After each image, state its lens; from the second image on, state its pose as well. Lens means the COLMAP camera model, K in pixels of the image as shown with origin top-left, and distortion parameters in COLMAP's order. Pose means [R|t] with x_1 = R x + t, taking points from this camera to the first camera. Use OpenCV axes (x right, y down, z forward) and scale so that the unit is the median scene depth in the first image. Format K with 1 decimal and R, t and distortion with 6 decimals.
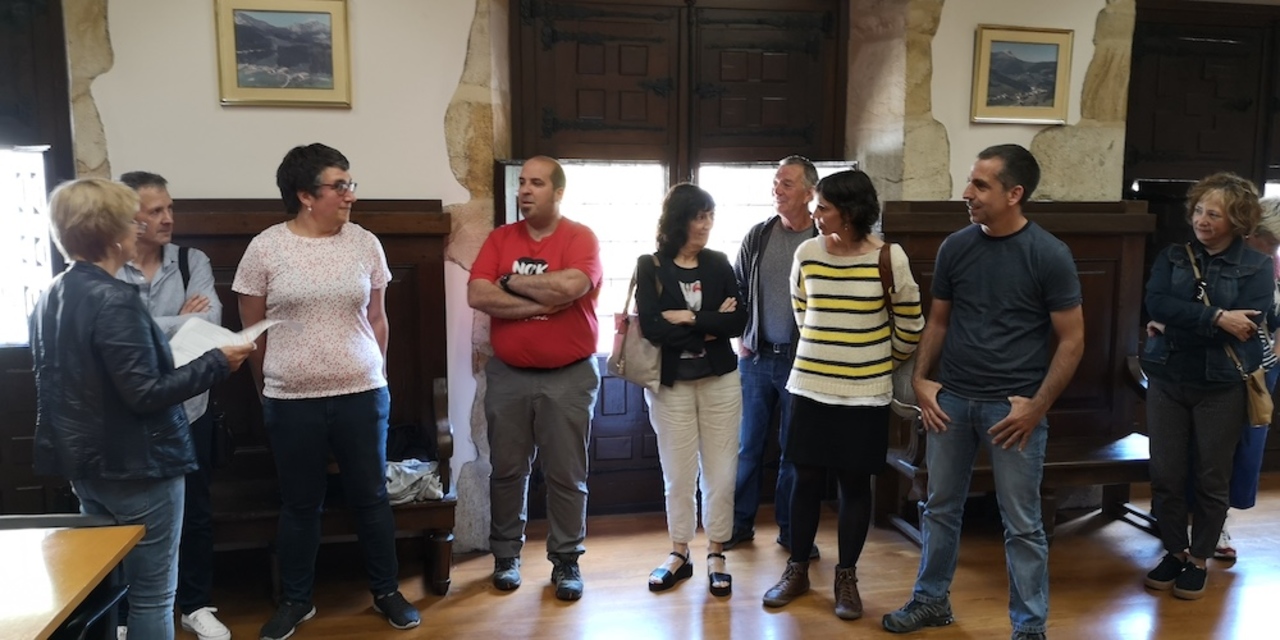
lens RADIAL K [[1031.2, 0, 641.1], [0, 1031.2, 325.6], [0, 0, 1]] dist [0.028173, -0.050388]
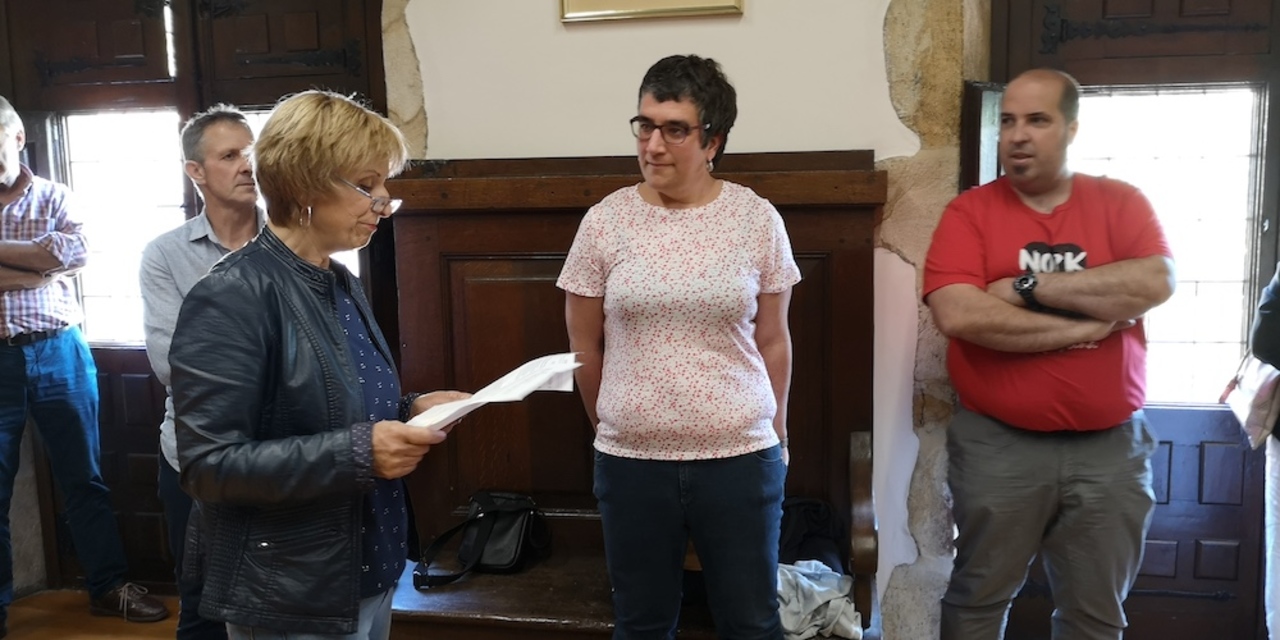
lens RADIAL K [[1031.2, 0, 601.1], [0, 1031.2, 319.7], [0, 0, 1]] dist [0.028173, -0.050388]
pose [[0.908071, 0.037914, -0.417096, -0.072900], [-0.033630, 0.999279, 0.017619, -0.022207], [0.417463, -0.001972, 0.908692, 0.334980]]
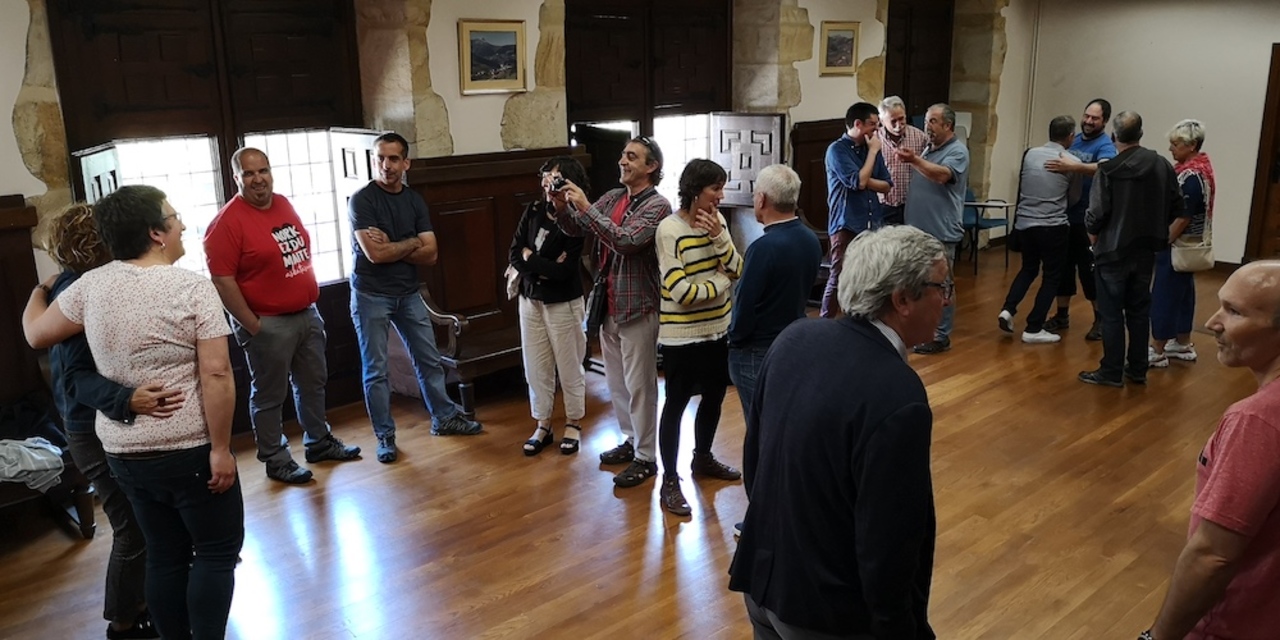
lens RADIAL K [[1031.2, 0, 645.5], [0, 1031.2, 325.1], [0, 0, 1]] dist [0.028173, -0.050388]
pose [[0.854660, -0.149020, 0.497343, -0.184862], [0.084190, 0.985023, 0.150469, -0.089769], [-0.512317, -0.086729, 0.854406, -0.275459]]
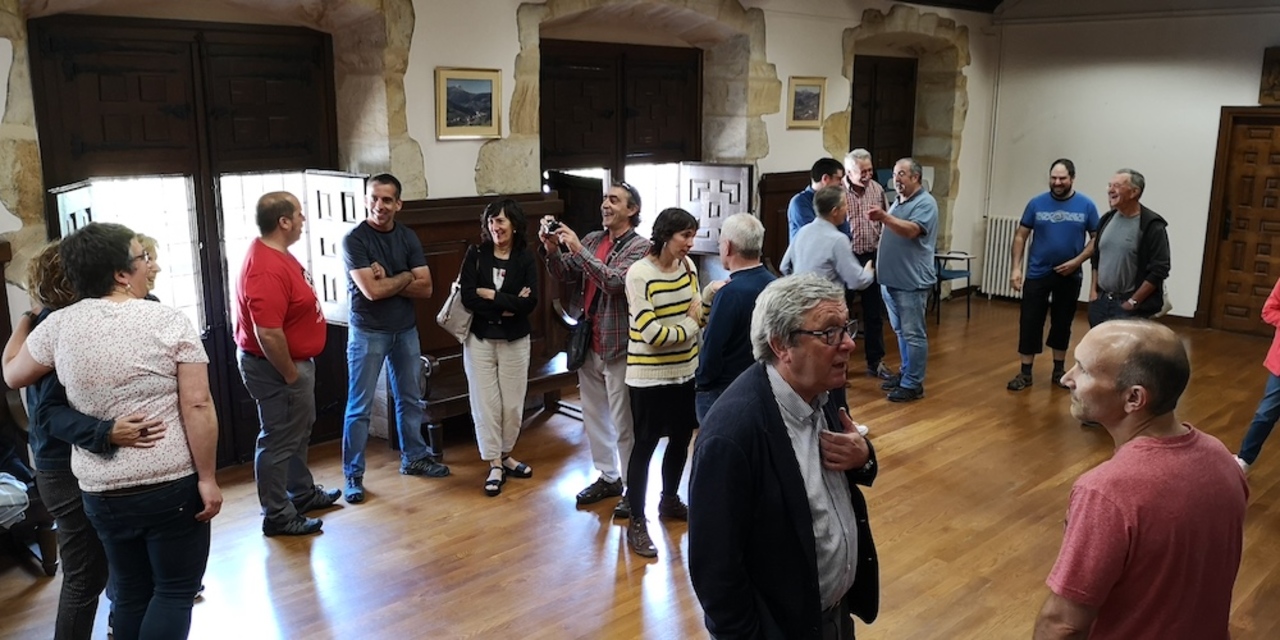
lens RADIAL K [[1031.2, 0, 646.6], [0, 1031.2, 325.0], [0, 0, 1]] dist [0.028173, -0.050388]
pose [[0.839873, -0.114546, 0.530558, -0.197872], [0.067048, 0.991886, 0.108010, -0.089222], [-0.538625, -0.055142, 0.840739, -0.293577]]
